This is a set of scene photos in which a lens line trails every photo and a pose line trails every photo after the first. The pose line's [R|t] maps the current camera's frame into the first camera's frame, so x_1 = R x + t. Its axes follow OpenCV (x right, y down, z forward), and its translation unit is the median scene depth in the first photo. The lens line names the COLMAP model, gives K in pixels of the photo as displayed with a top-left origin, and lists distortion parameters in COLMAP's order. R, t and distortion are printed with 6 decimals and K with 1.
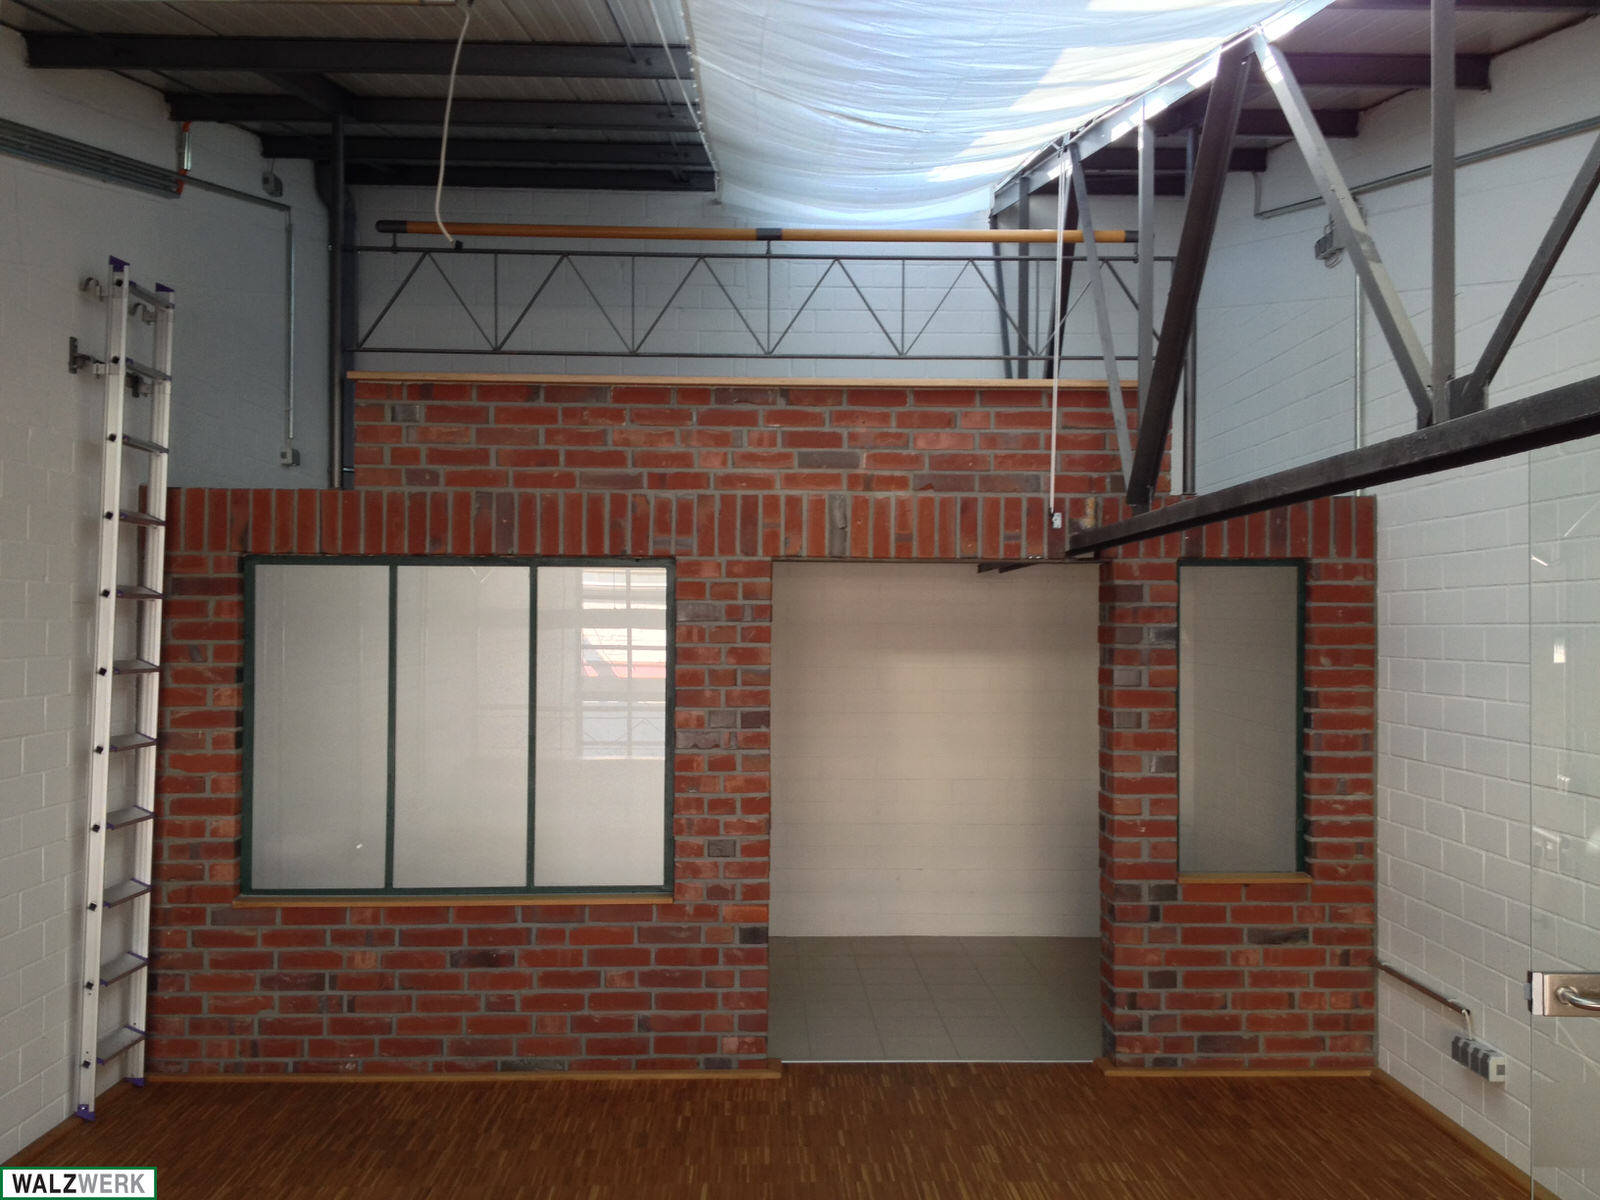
lens RADIAL K [[1509.9, 0, 800.0], [0, 1509.9, 601.1], [0, 0, 1]] dist [-0.010209, 0.000000]
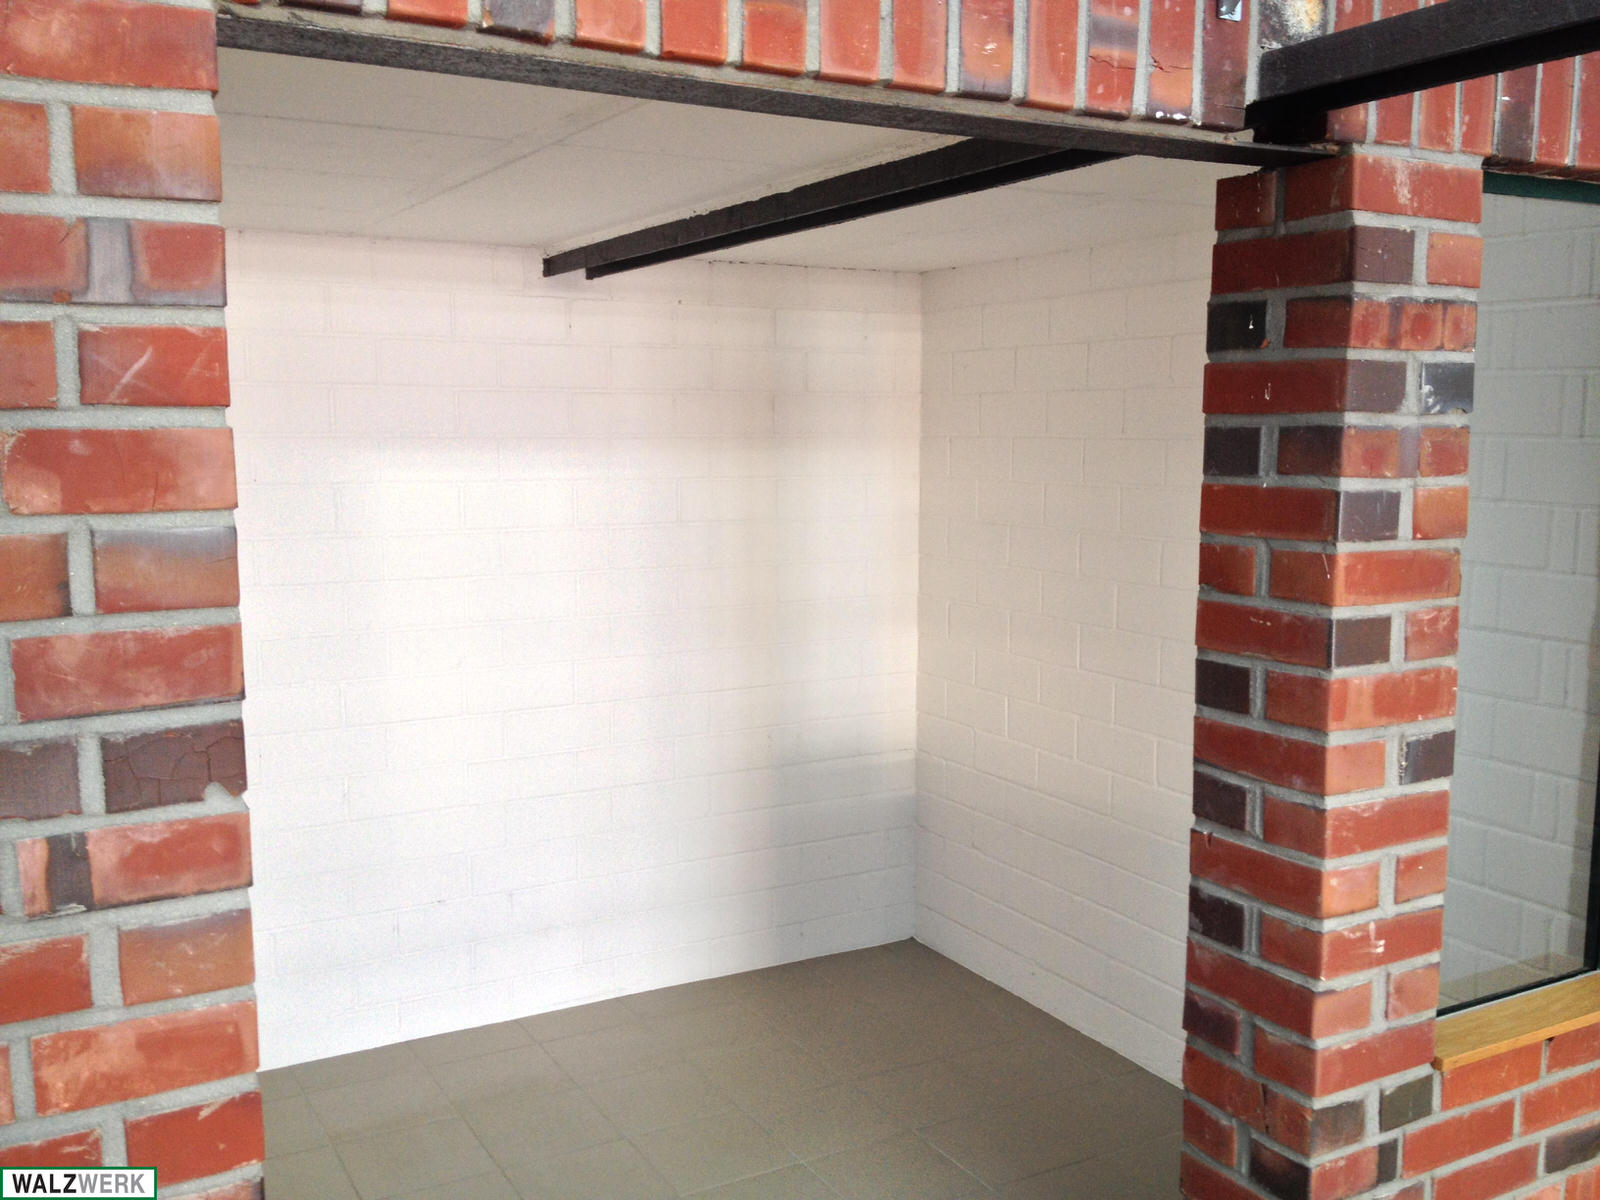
lens RADIAL K [[1509.9, 0, 804.2], [0, 1509.9, 603.4], [0, 0, 1]] dist [-0.010209, 0.000000]
pose [[0.886406, -0.059654, 0.459049, -0.046978], [-0.004577, 0.990484, 0.137554, 0.024991], [-0.462886, -0.124030, 0.877698, 0.764410]]
